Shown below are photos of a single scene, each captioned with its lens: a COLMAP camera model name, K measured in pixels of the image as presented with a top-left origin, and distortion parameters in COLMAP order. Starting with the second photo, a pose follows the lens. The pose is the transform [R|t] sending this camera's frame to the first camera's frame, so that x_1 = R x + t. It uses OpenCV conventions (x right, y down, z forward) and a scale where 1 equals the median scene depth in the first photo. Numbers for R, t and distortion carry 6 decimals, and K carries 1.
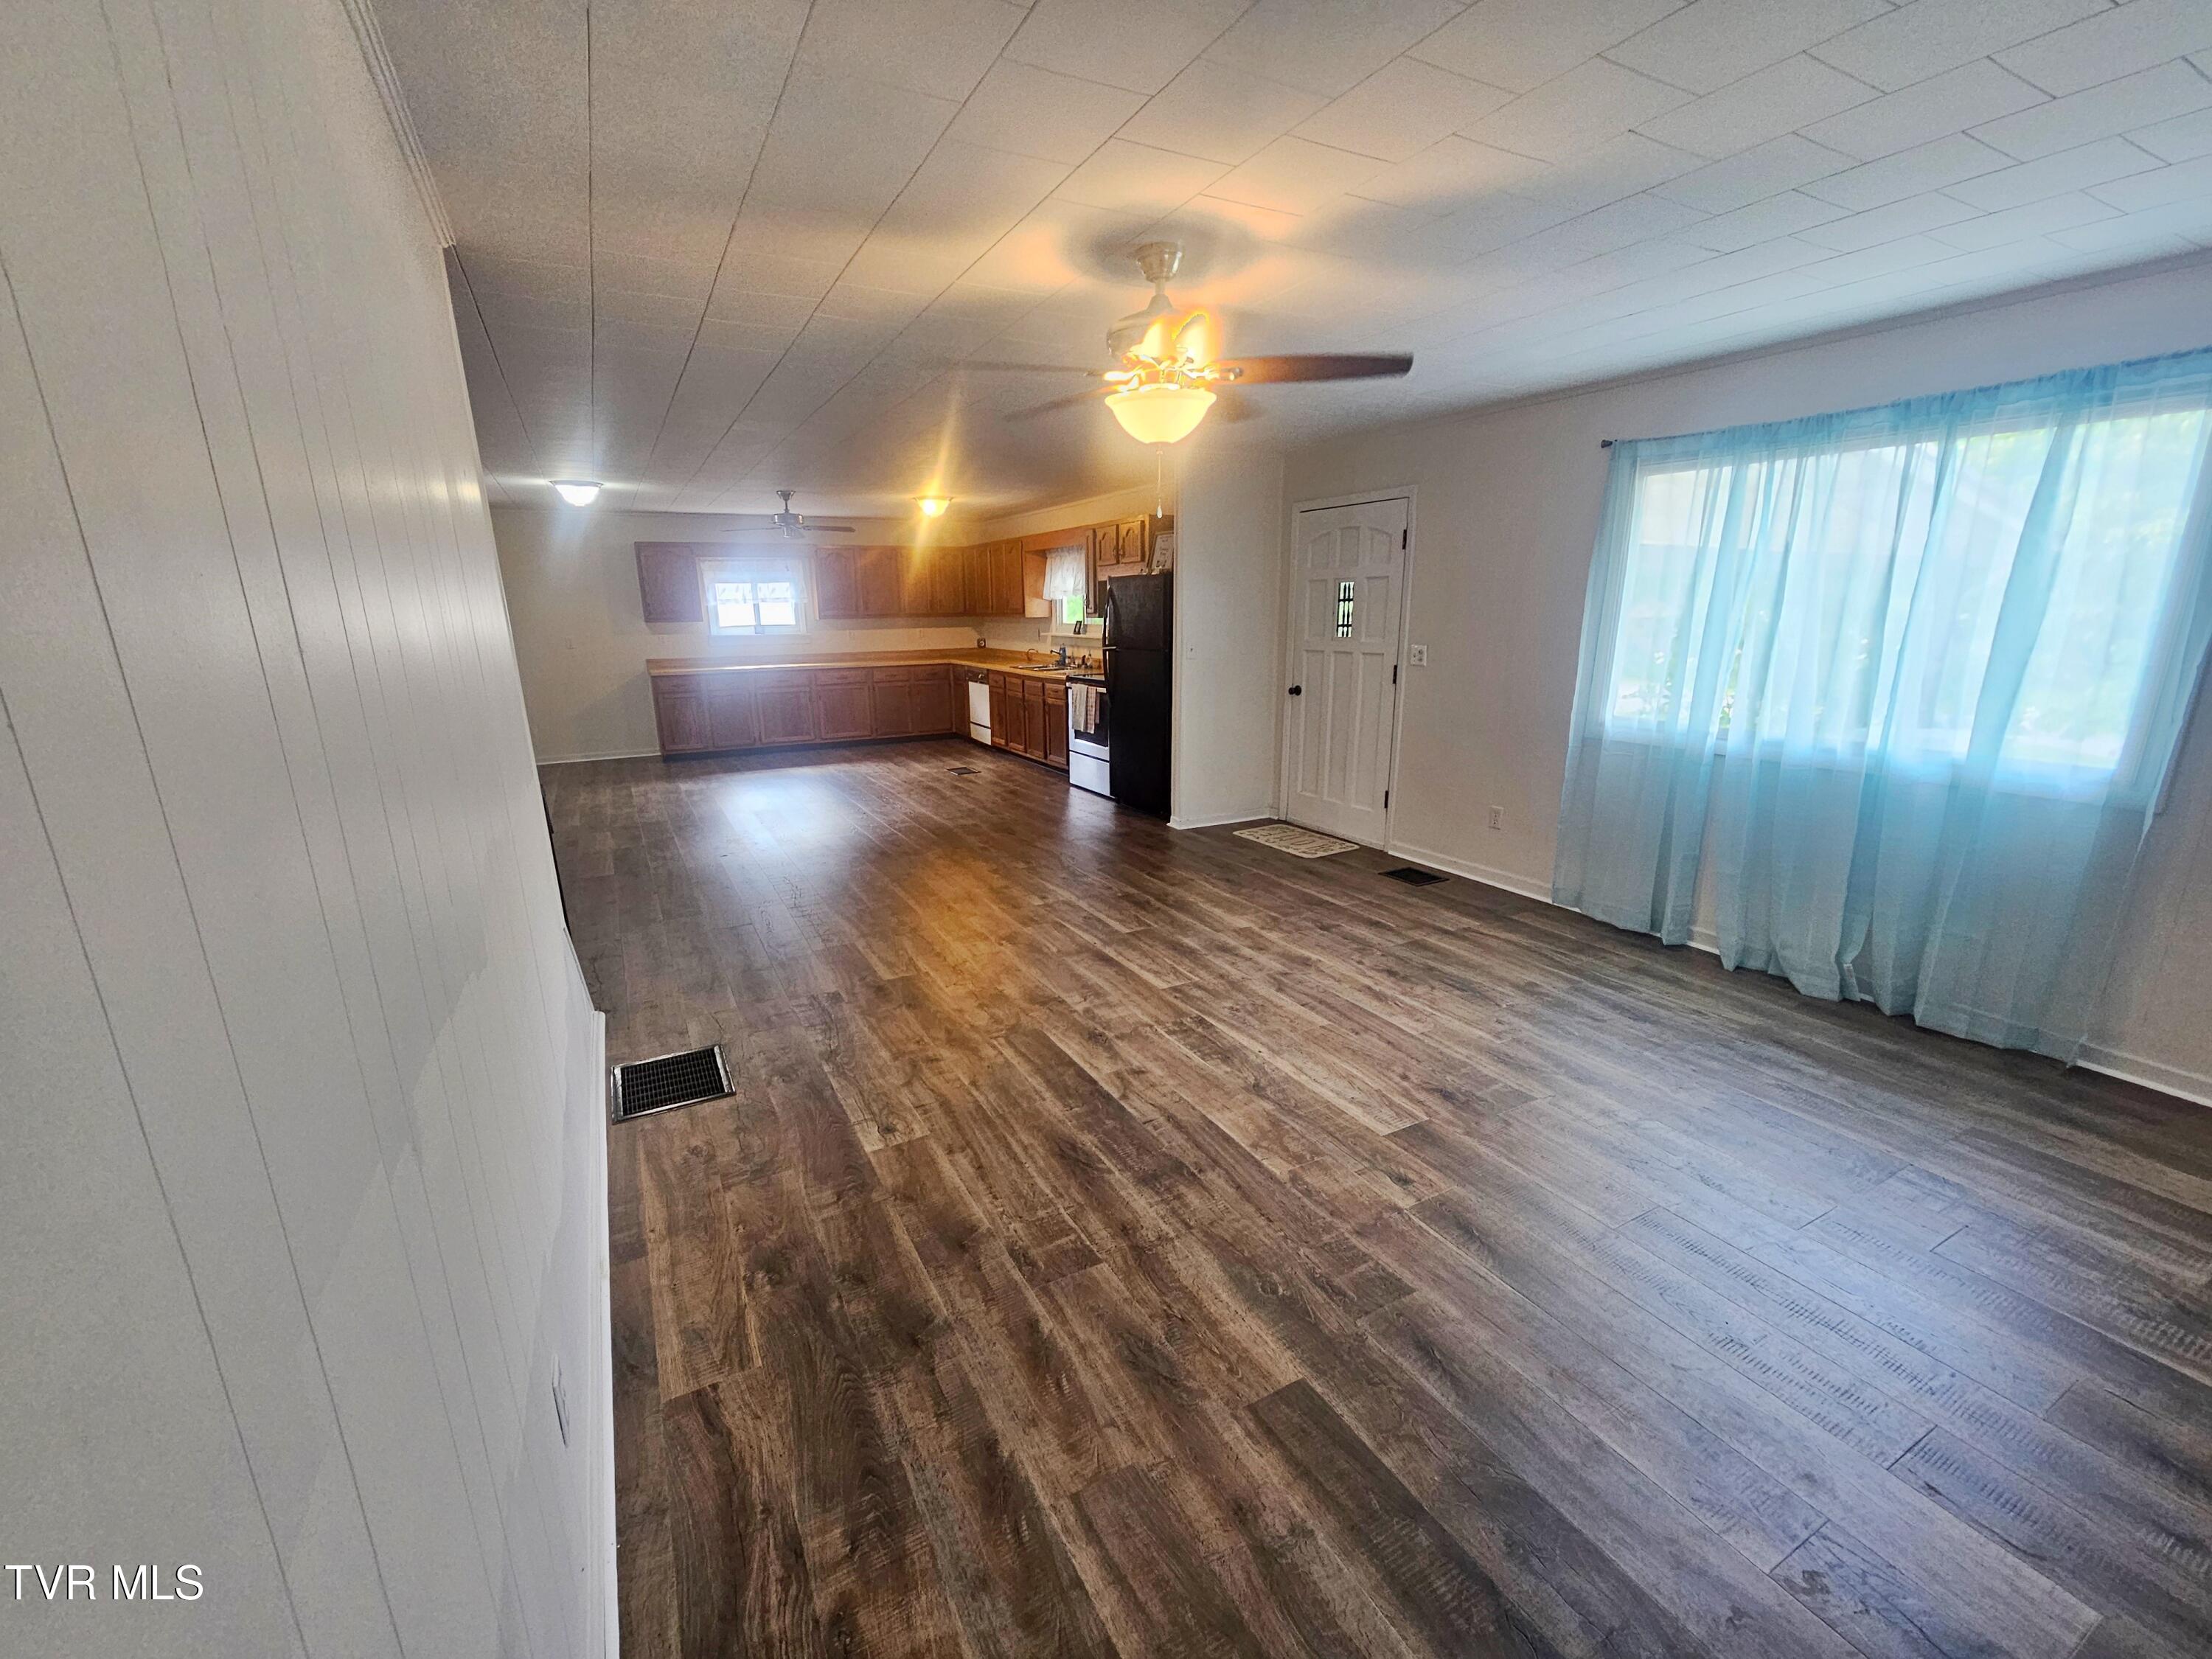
lens RADIAL K [[901.3, 0, 1096.1], [0, 901.3, 834.8], [0, 0, 1]] dist [-0.002048, -0.000182]
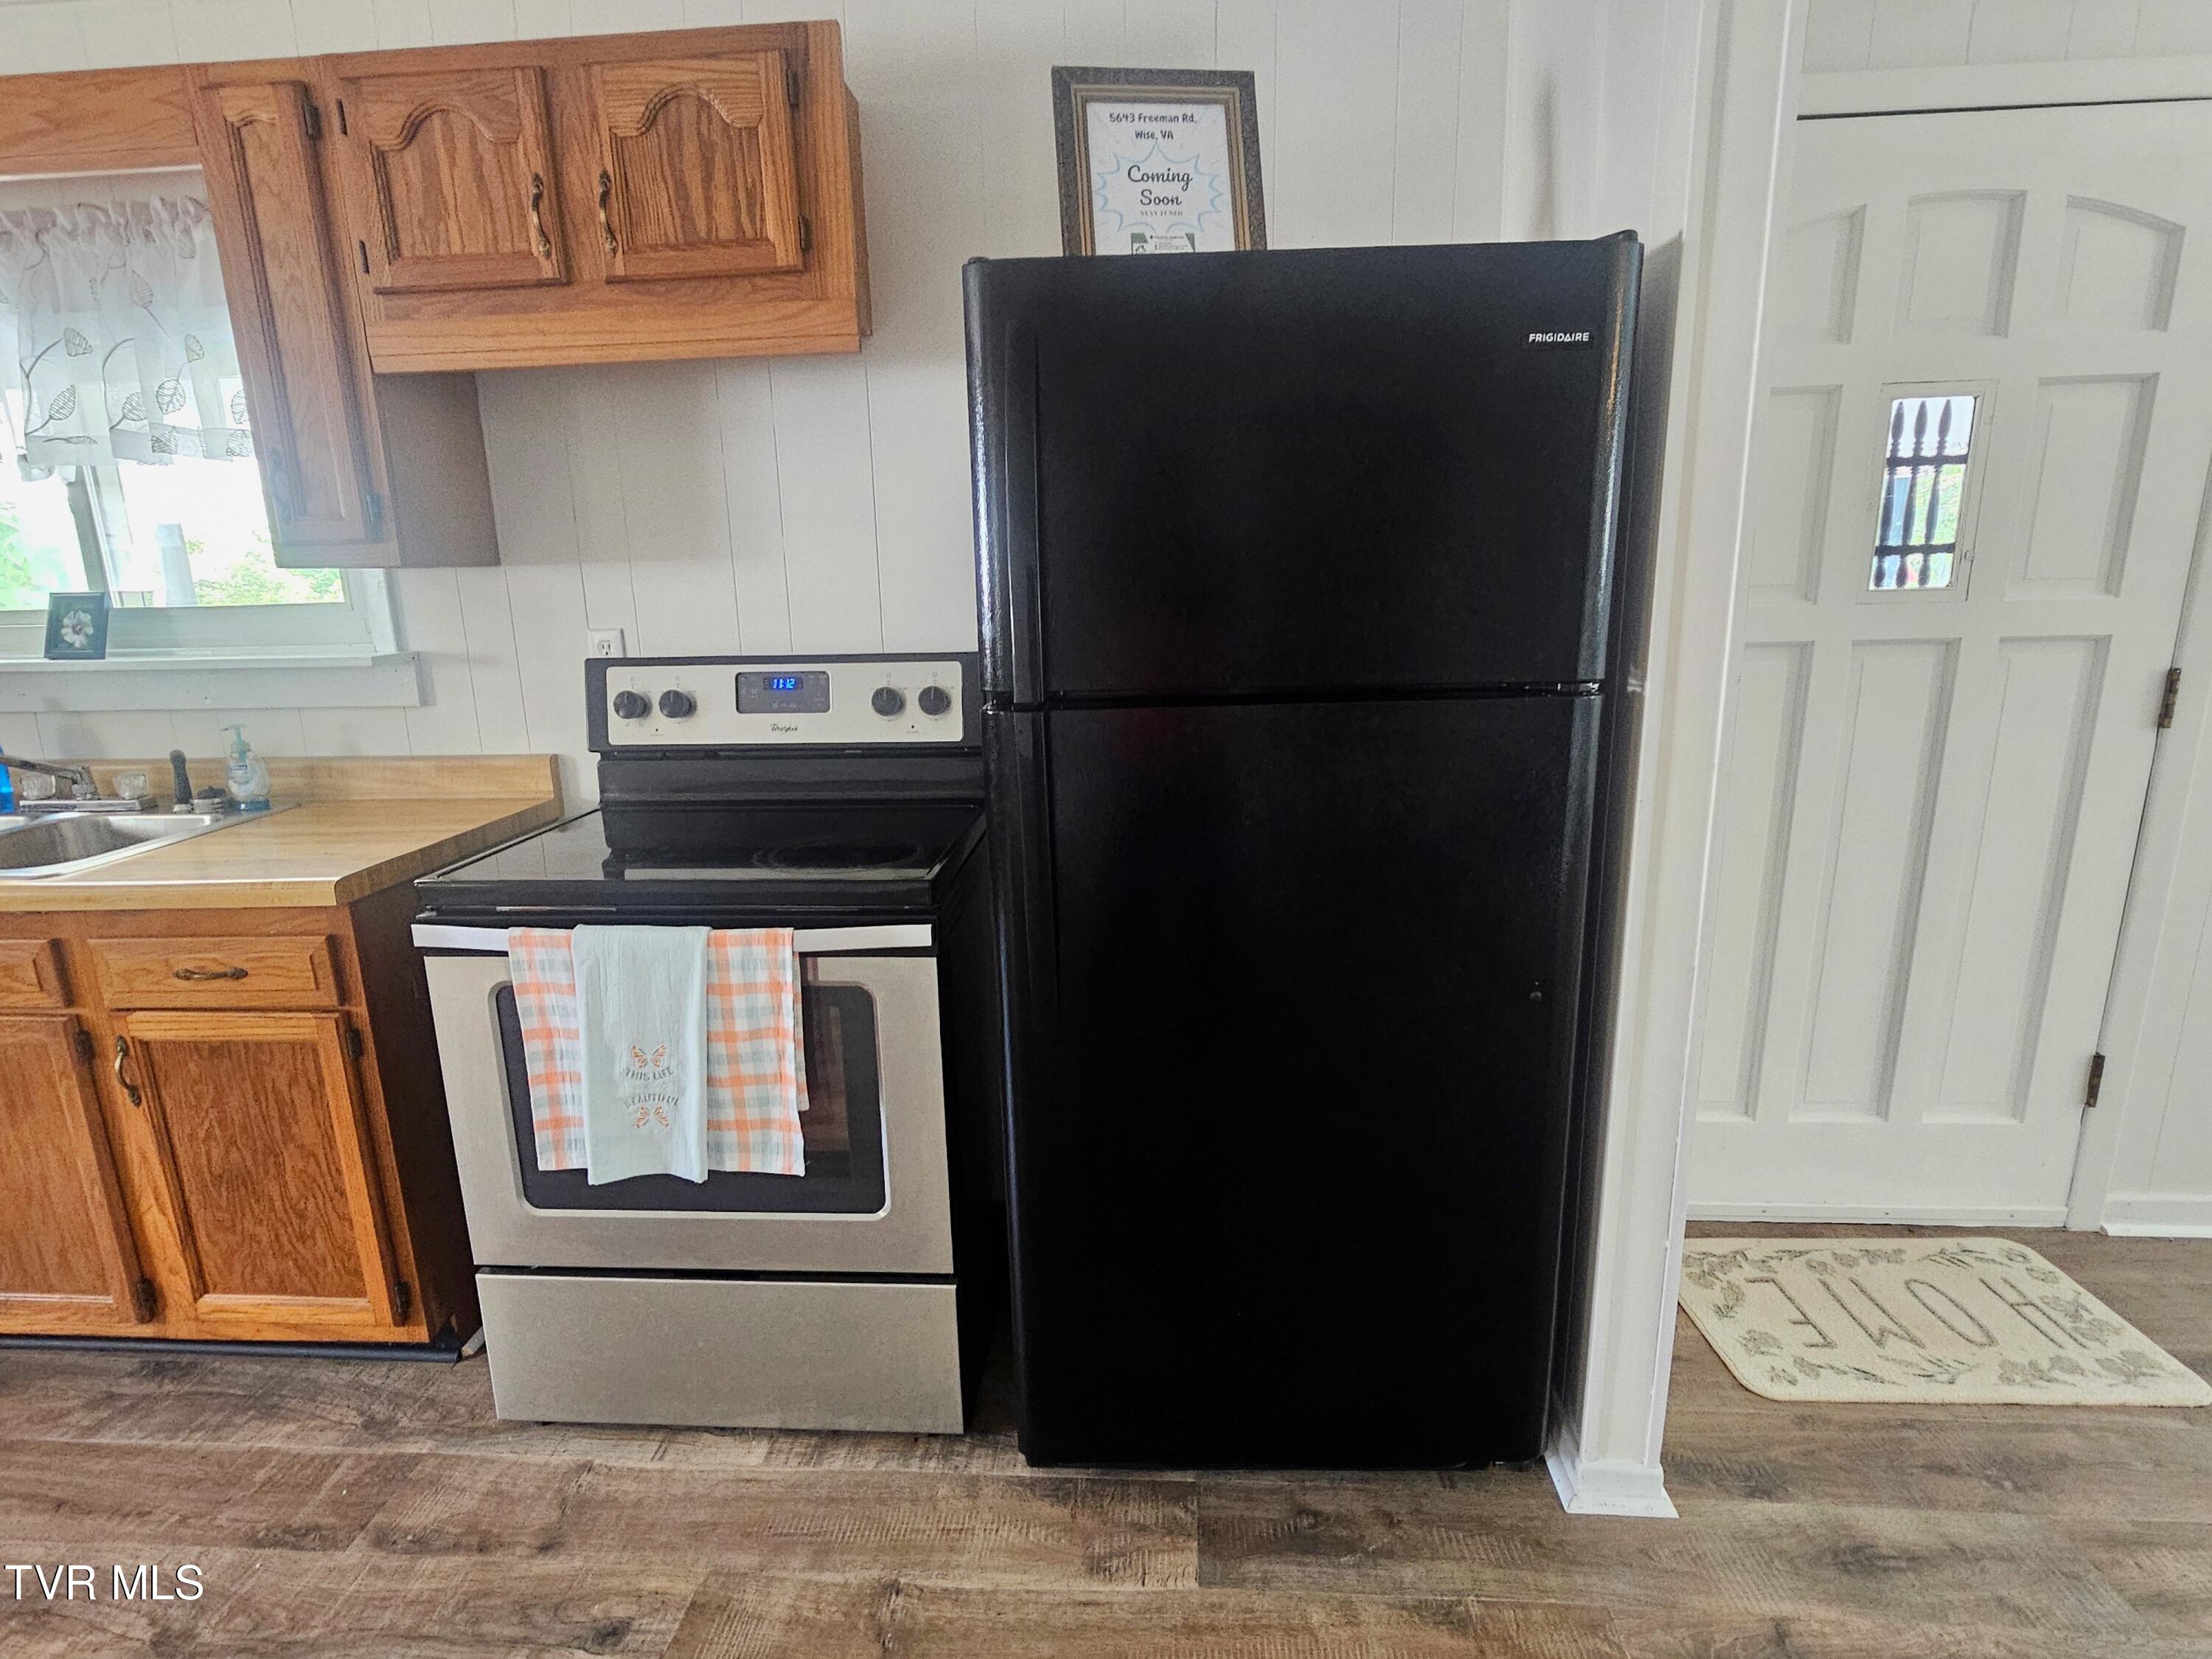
lens RADIAL K [[1211.5, 0, 1106.0], [0, 1211.5, 829.5], [0, 0, 1]] dist [0.000158, -0.001045]
pose [[0.529411, -0.251078, 0.810361, -0.316349], [0.221582, 0.962968, 0.153601, -0.428436], [-0.818917, 0.098243, 0.565440, 1.620906]]
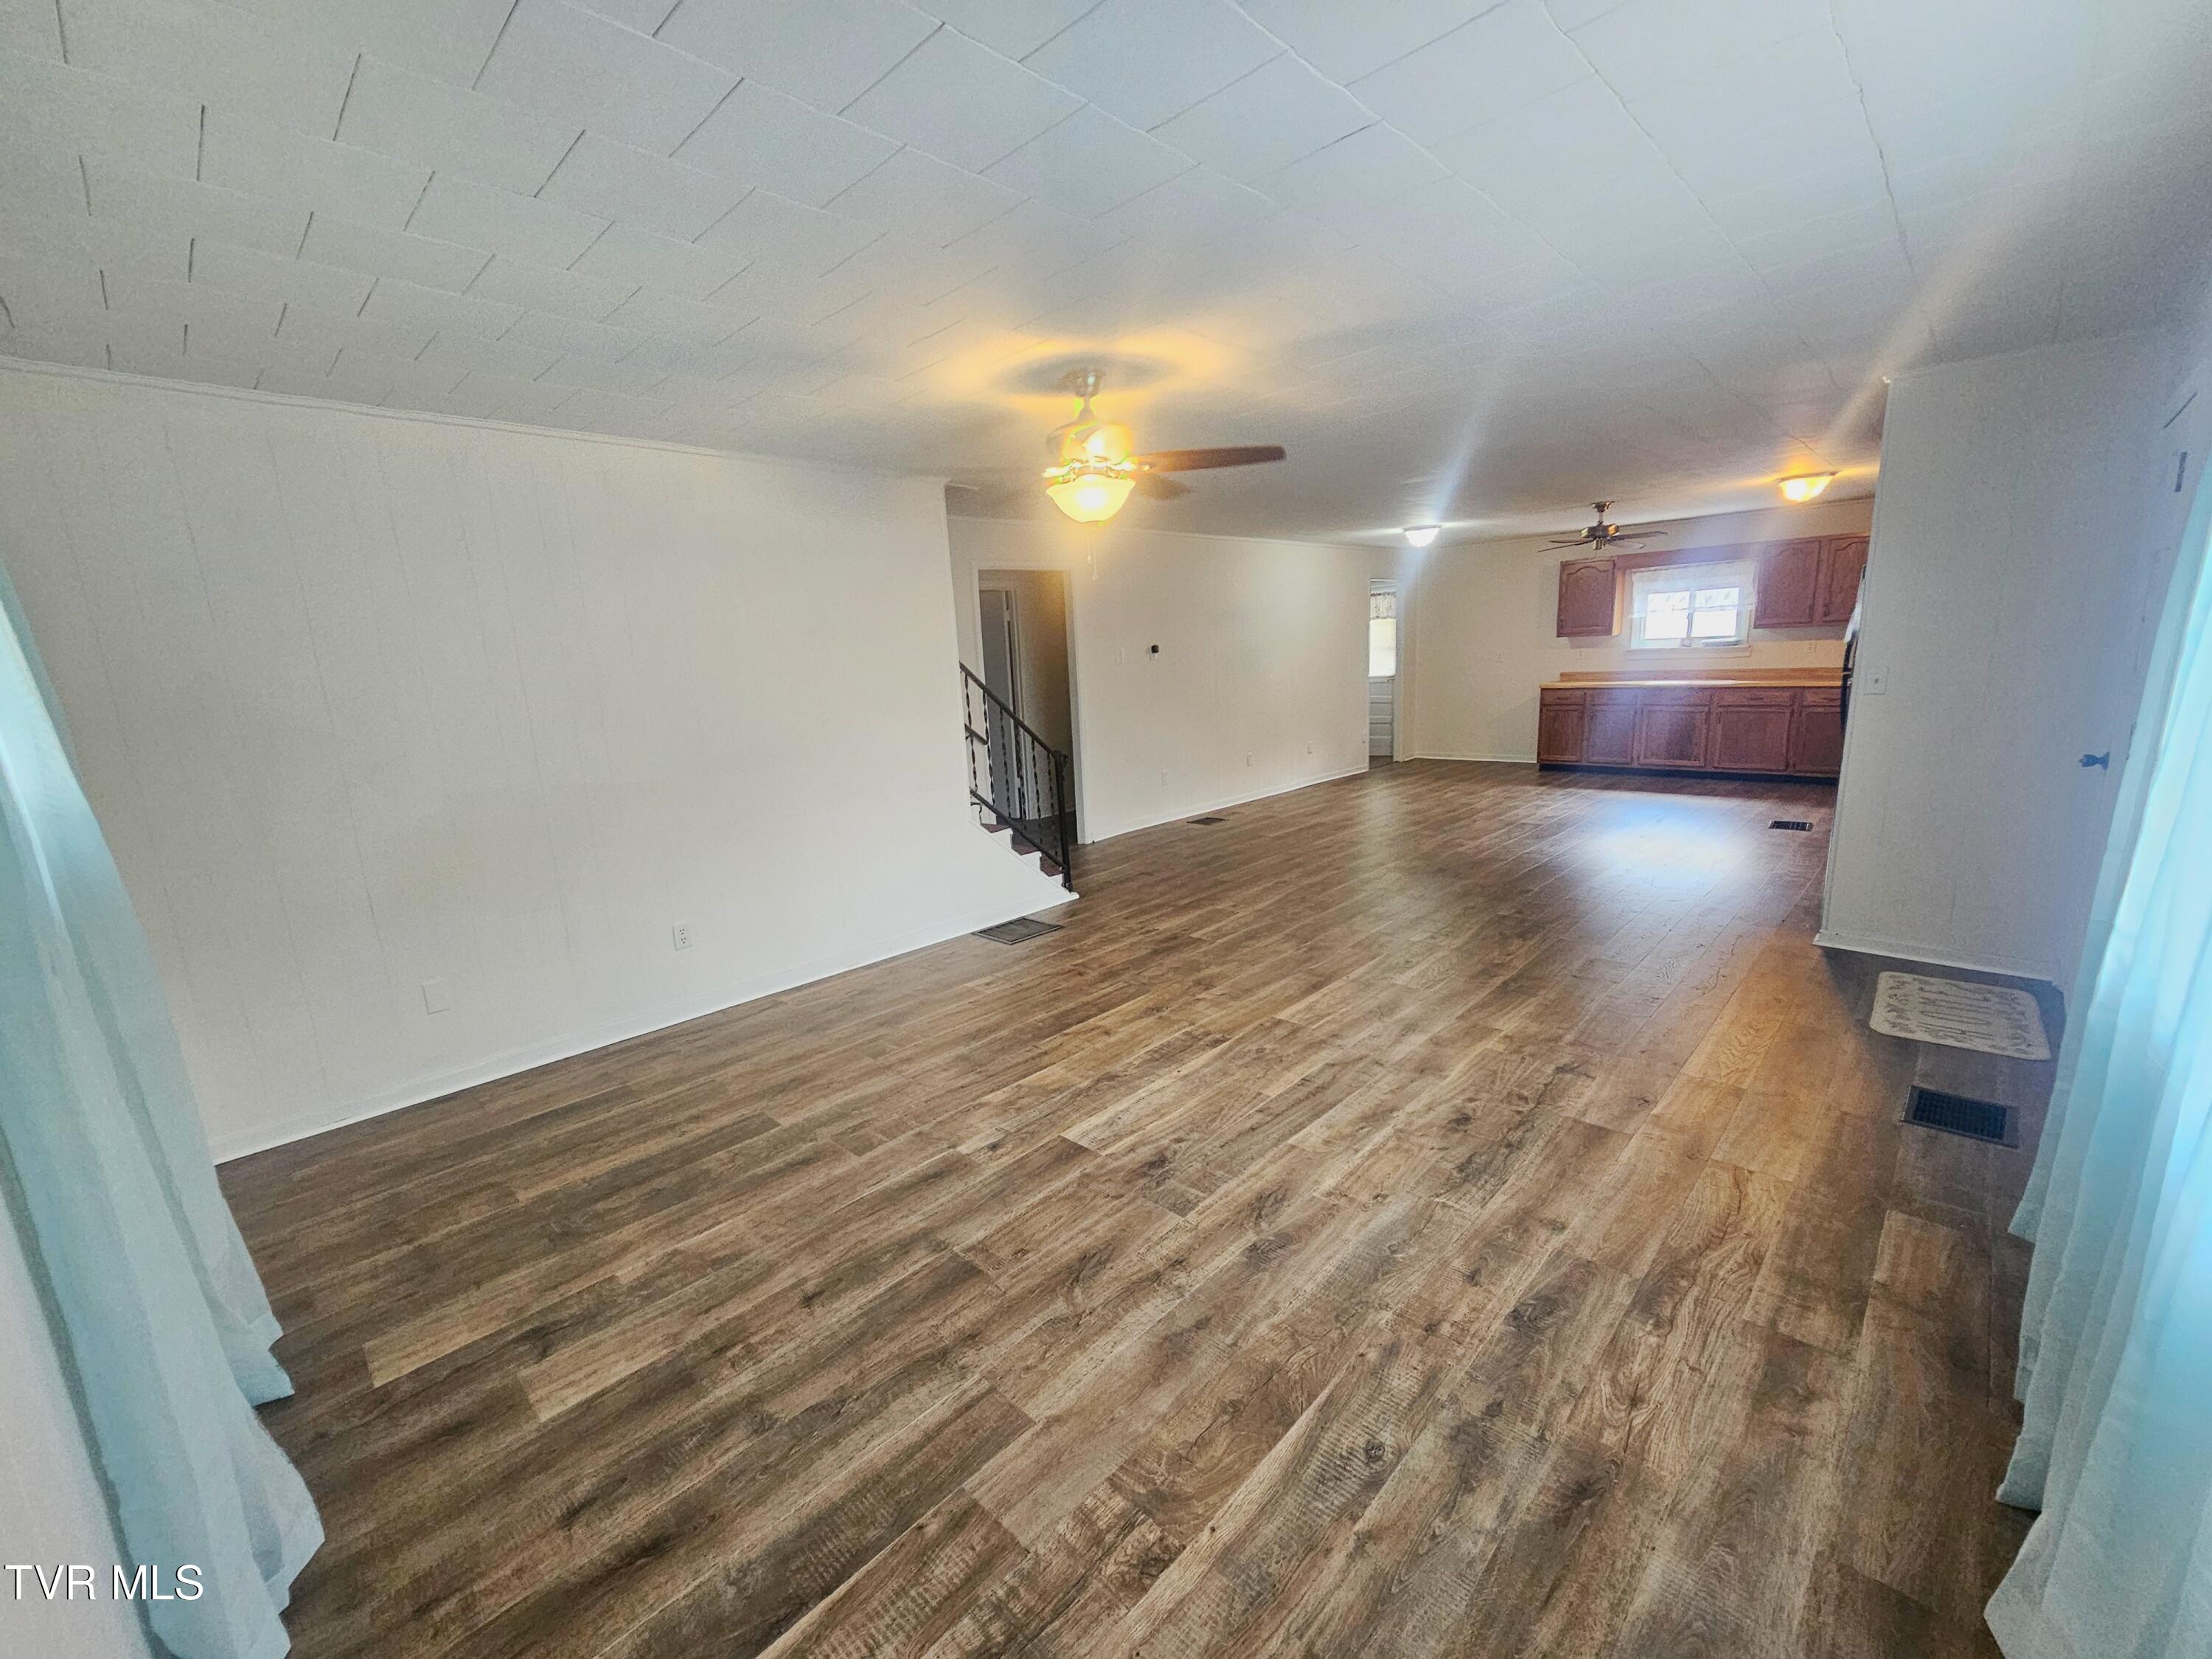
lens RADIAL K [[901.3, 0, 1096.1], [0, 901.3, 834.8], [0, 0, 1]] dist [-0.002048, -0.000182]
pose [[0.316938, 0.188224, -0.929582, 0.934848], [-0.189962, 0.972848, 0.132217, -0.127239], [0.929228, 0.134681, 0.344088, 0.448123]]
